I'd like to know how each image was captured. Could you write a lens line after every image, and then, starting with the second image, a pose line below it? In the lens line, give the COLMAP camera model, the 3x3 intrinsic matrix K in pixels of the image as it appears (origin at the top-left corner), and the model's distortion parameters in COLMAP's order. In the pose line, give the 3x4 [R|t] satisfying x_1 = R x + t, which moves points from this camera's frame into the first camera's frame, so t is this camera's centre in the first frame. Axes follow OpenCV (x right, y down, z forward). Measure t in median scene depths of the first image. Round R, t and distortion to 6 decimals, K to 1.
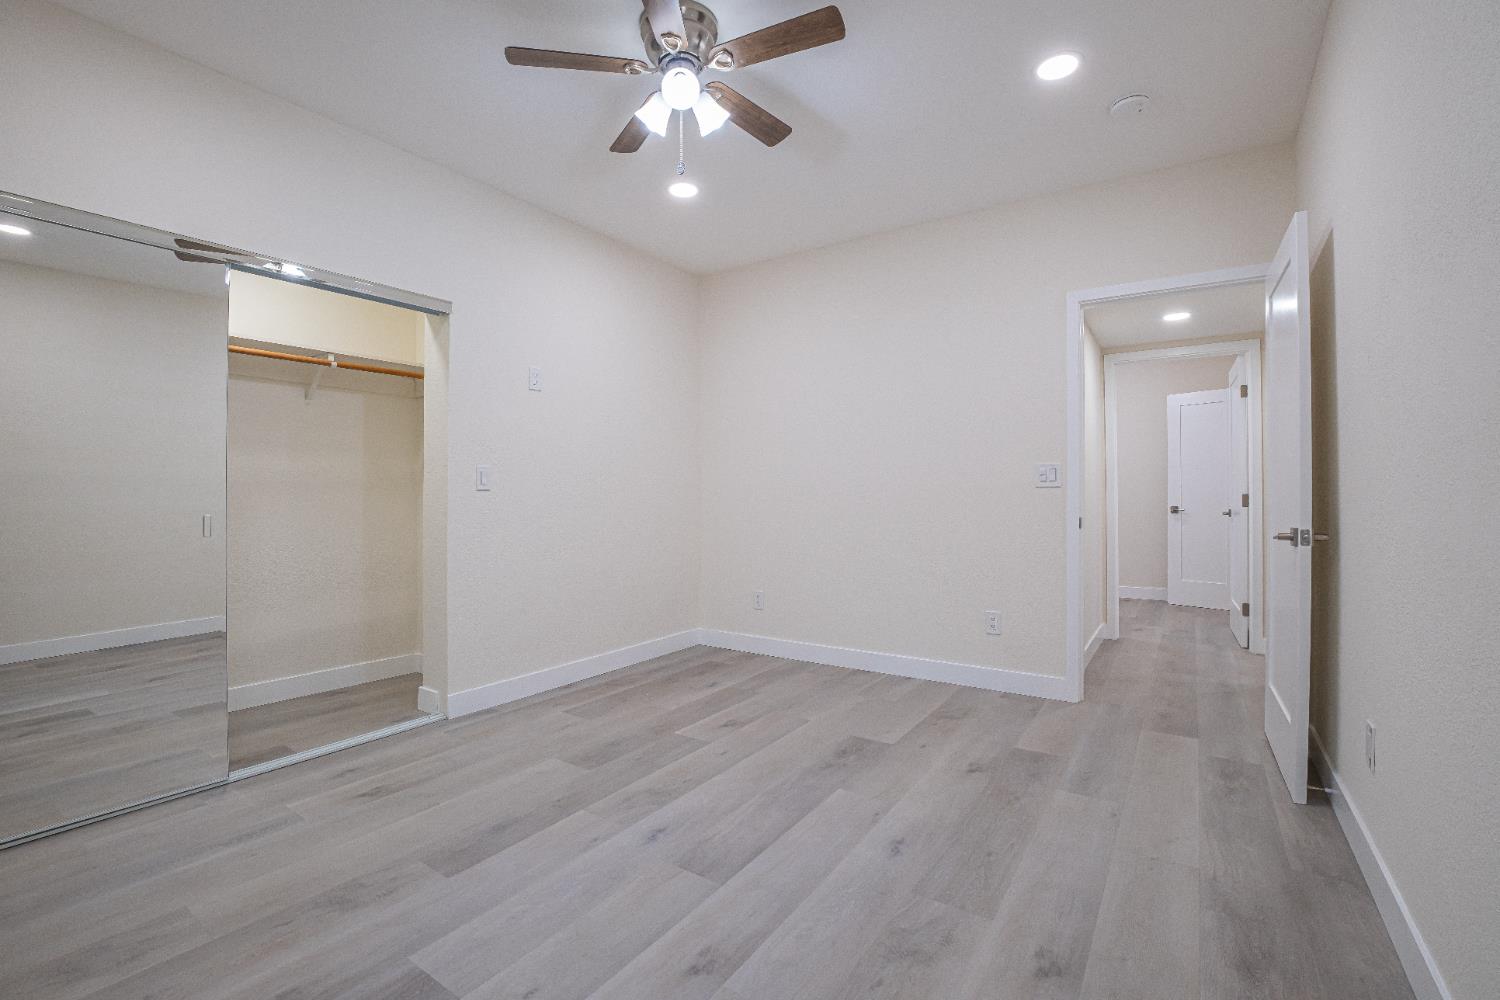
lens RADIAL K [[651.6, 0, 751.7], [0, 651.6, 494.3], [0, 0, 1]] dist [-0.027263, -0.004092]
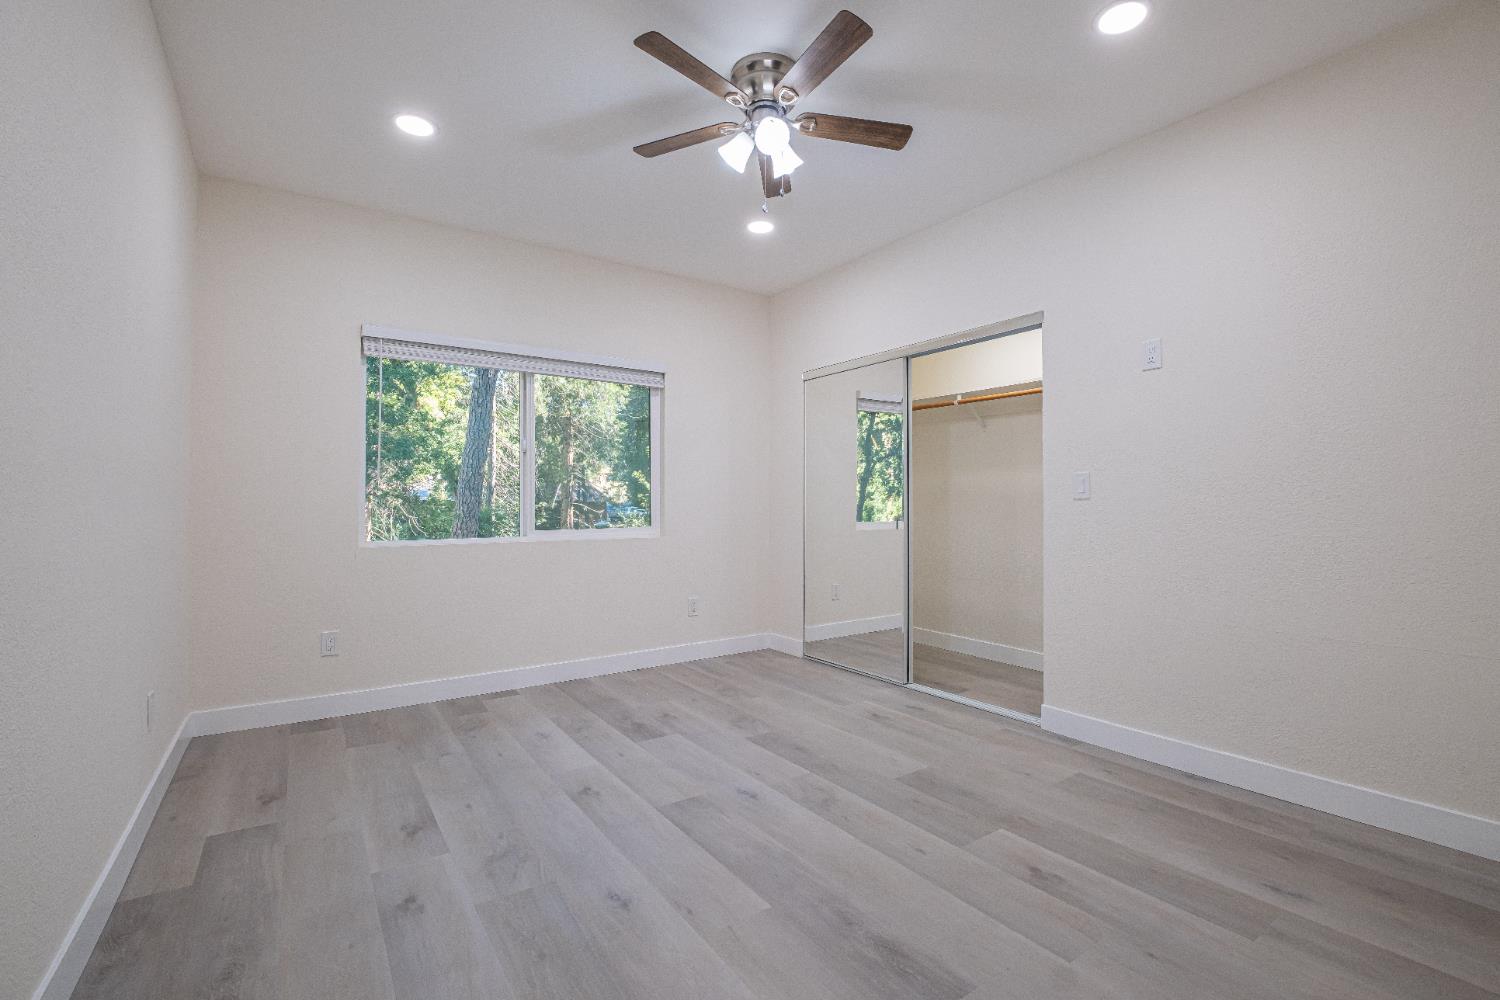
lens RADIAL K [[651.6, 0, 751.7], [0, 651.6, 494.3], [0, 0, 1]] dist [-0.027263, -0.004092]
pose [[-0.354883, -0.007338, -0.934882, 0.785751], [0.002433, 0.999959, -0.008773, -0.008409], [0.934908, -0.005388, -0.354850, 1.171238]]
